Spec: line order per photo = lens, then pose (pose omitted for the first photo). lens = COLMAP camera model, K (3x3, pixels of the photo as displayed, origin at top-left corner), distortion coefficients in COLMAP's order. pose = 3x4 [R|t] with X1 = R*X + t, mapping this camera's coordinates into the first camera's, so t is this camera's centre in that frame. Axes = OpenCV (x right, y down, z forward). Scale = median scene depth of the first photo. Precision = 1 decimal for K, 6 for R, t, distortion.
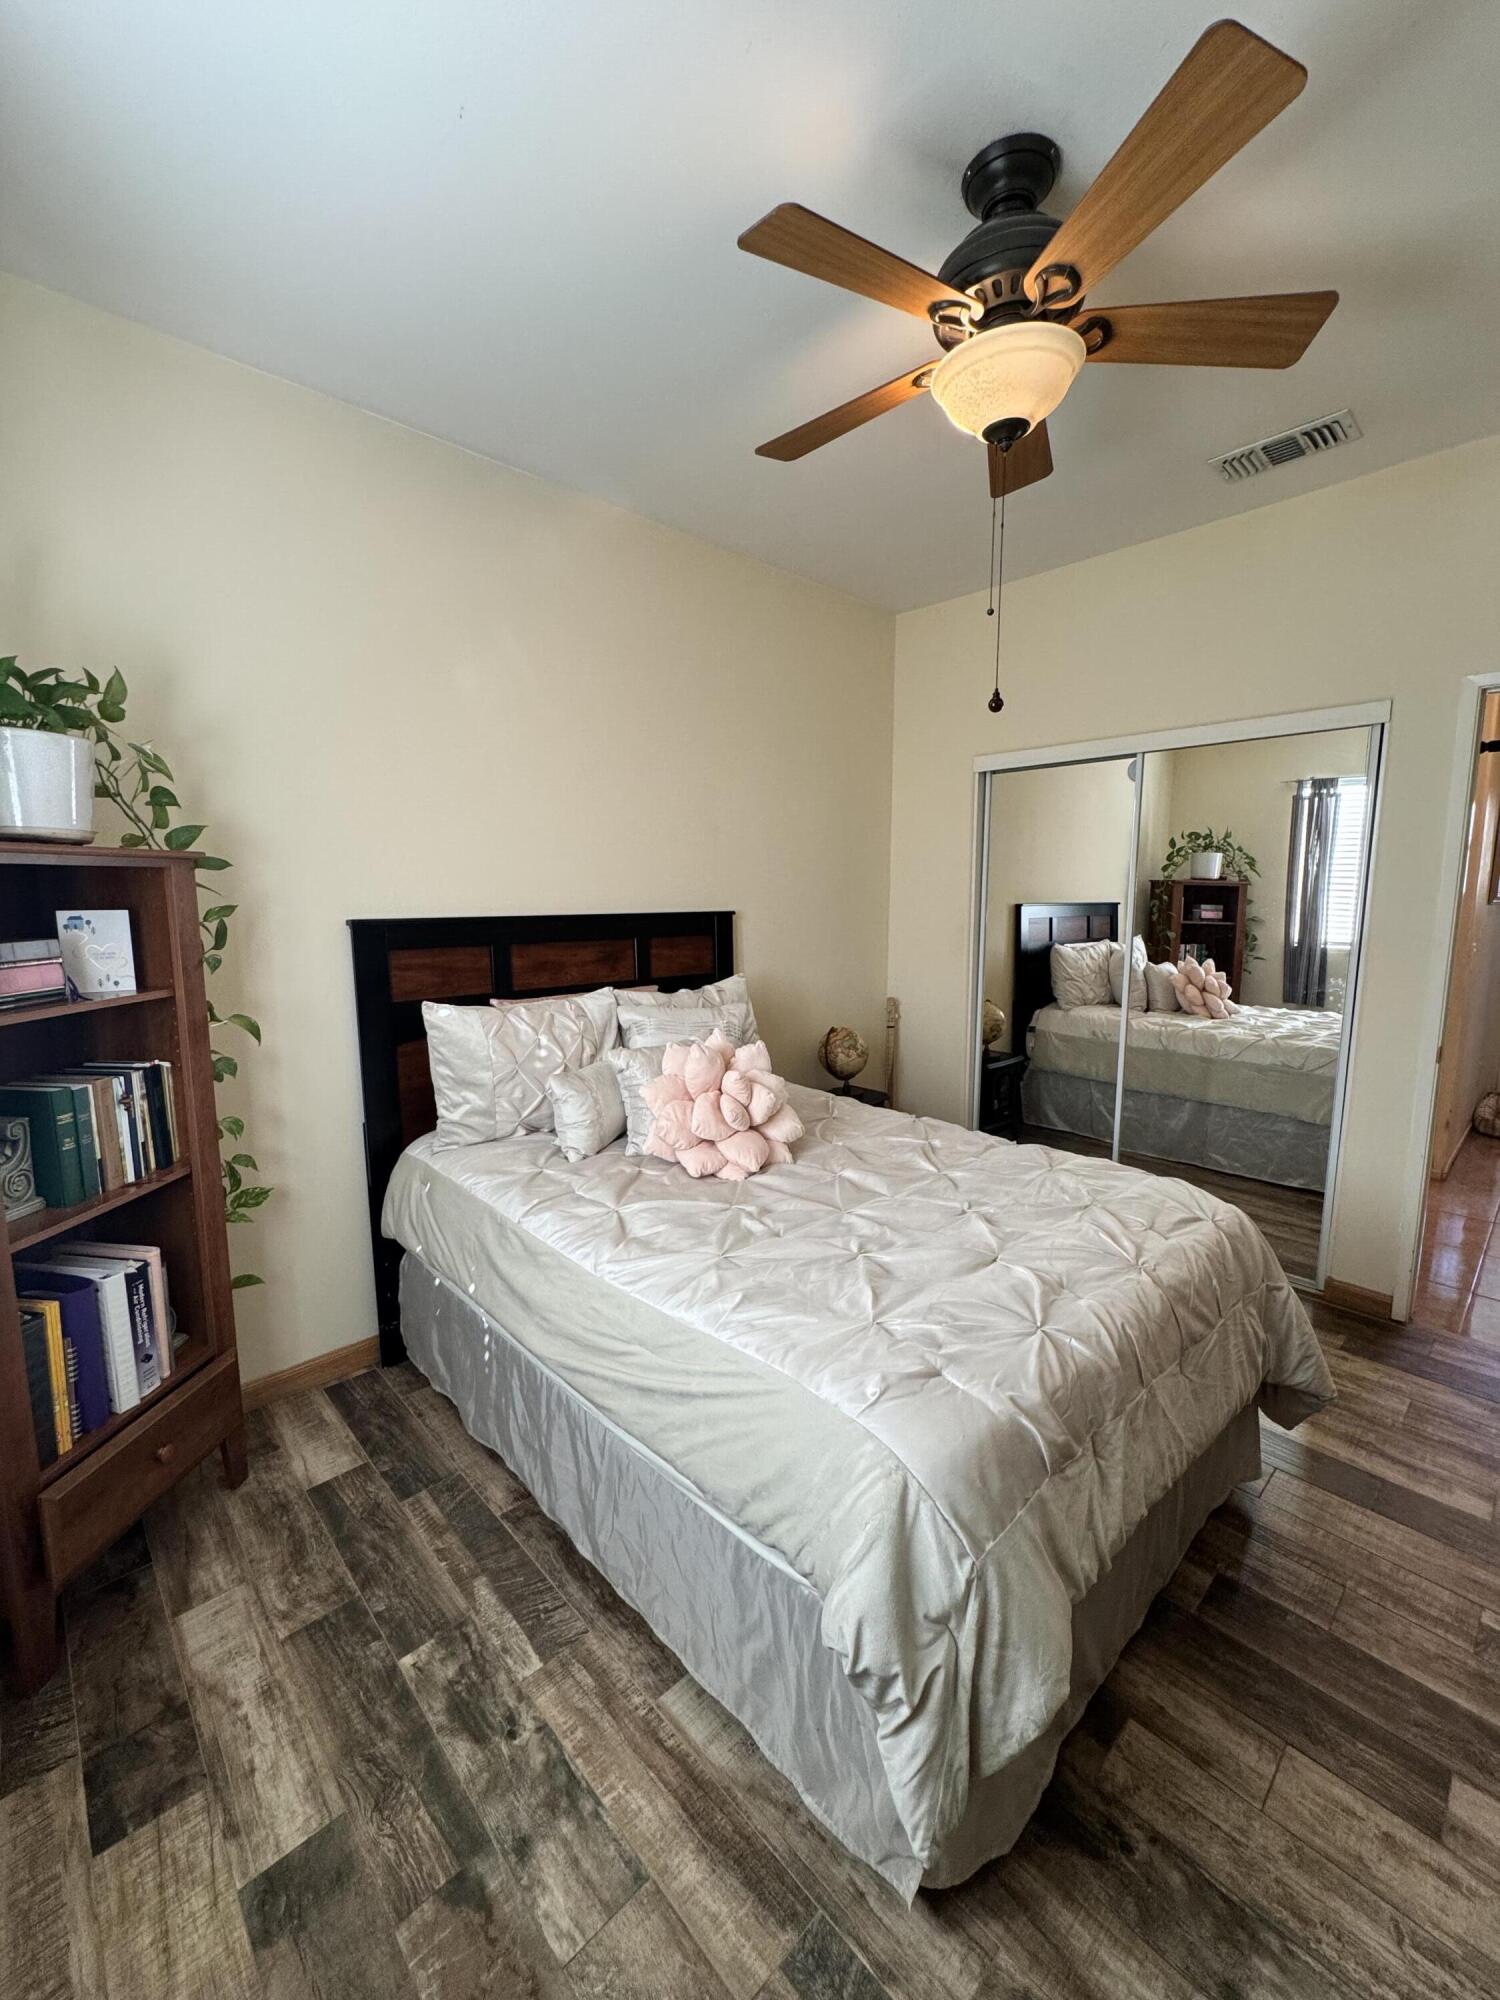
lens RADIAL K [[803.8, 0, 750.0], [0, 803.8, 1000.0], [0, 0, 1]] dist [-0.004008, 0.000596]
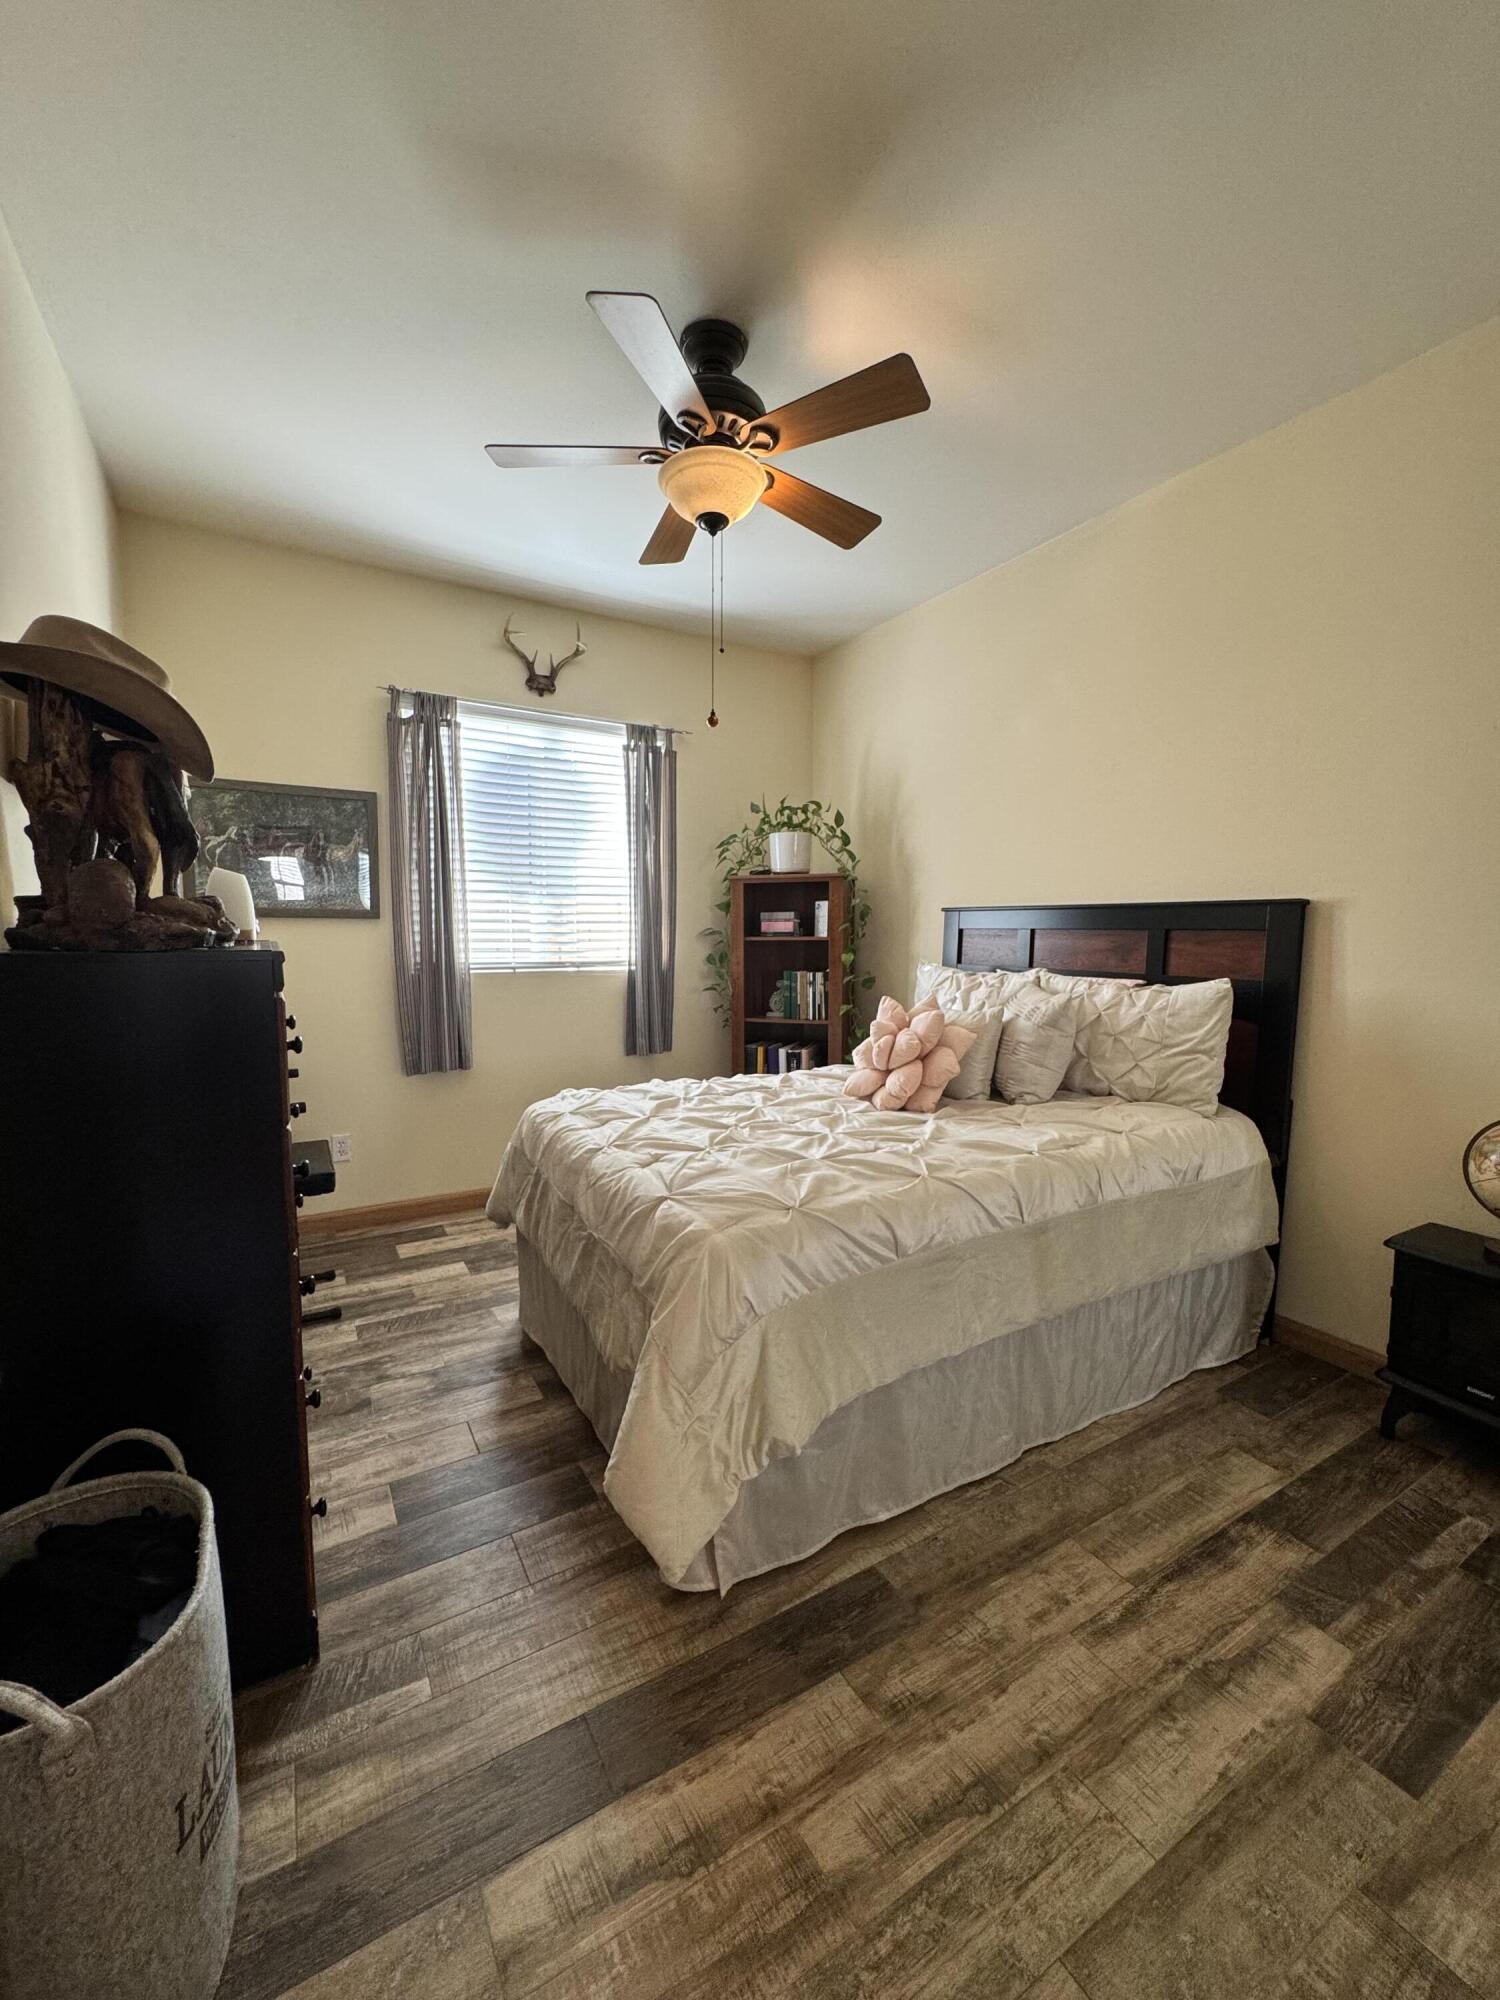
lens RADIAL K [[803.8, 0, 750.0], [0, 803.8, 1000.0], [0, 0, 1]] dist [-0.004008, 0.000596]
pose [[-0.219988, 0.084345, -0.971849, 1.531449], [-0.138796, 0.983413, 0.116766, -0.072718], [0.965578, 0.160576, -0.204633, 1.327386]]
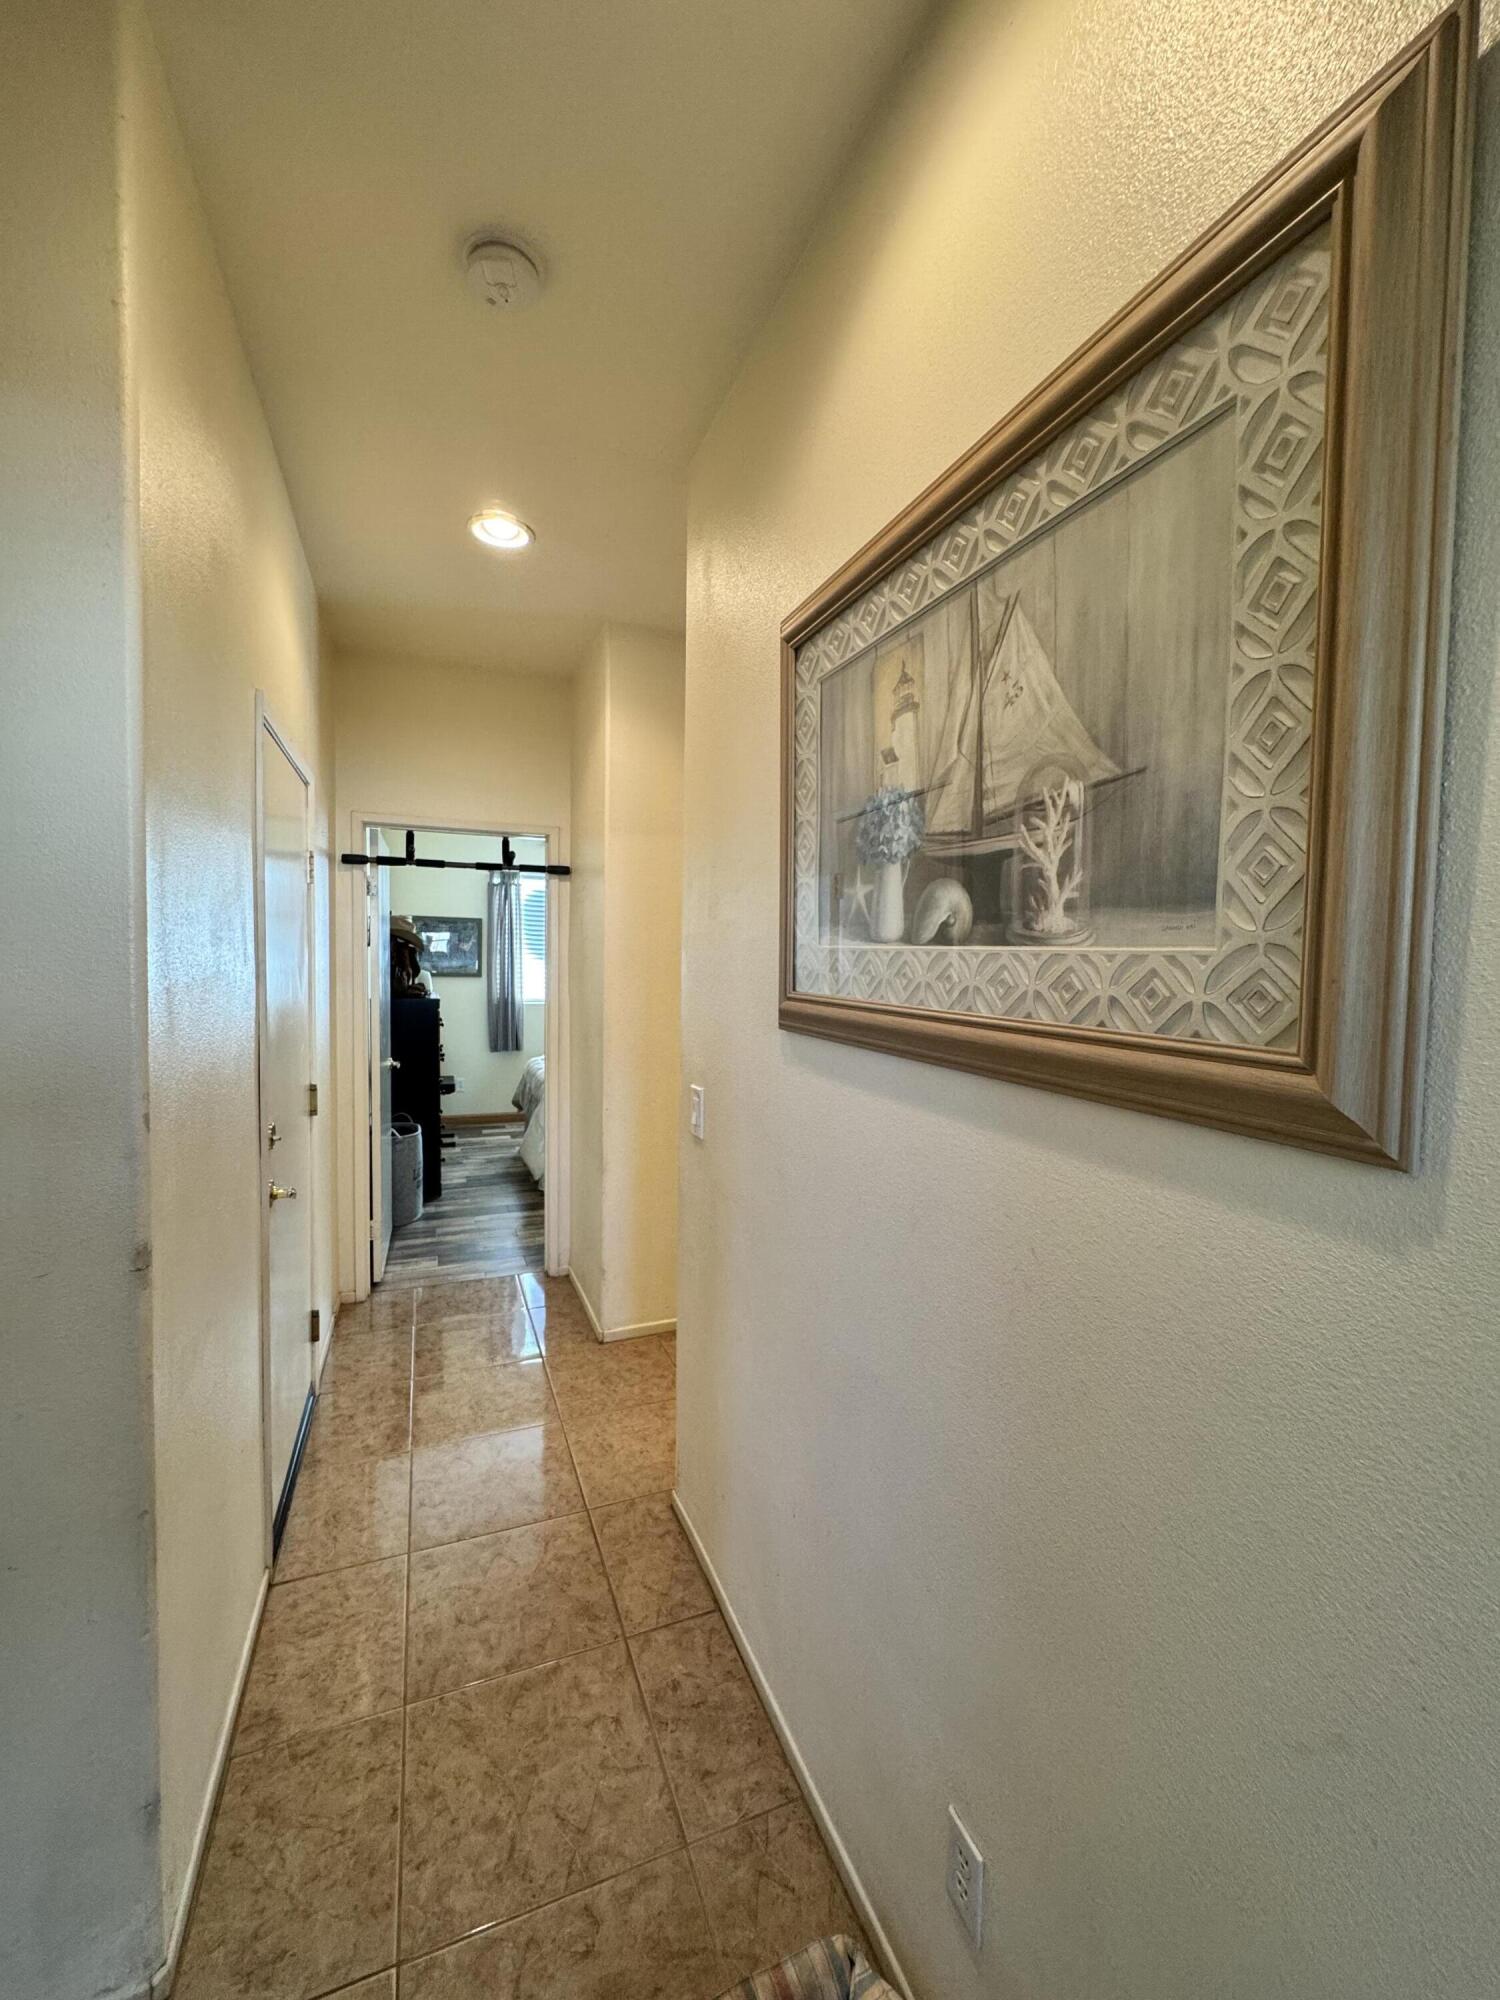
lens RADIAL K [[803.8, 0, 750.0], [0, 803.8, 1000.0], [0, 0, 1]] dist [-0.004008, 0.000596]
pose [[-0.366594, 0.040601, -0.929495, 3.195312], [-0.140080, 0.985250, 0.098284, -0.406804], [0.919775, 0.166234, -0.355499, 2.821457]]
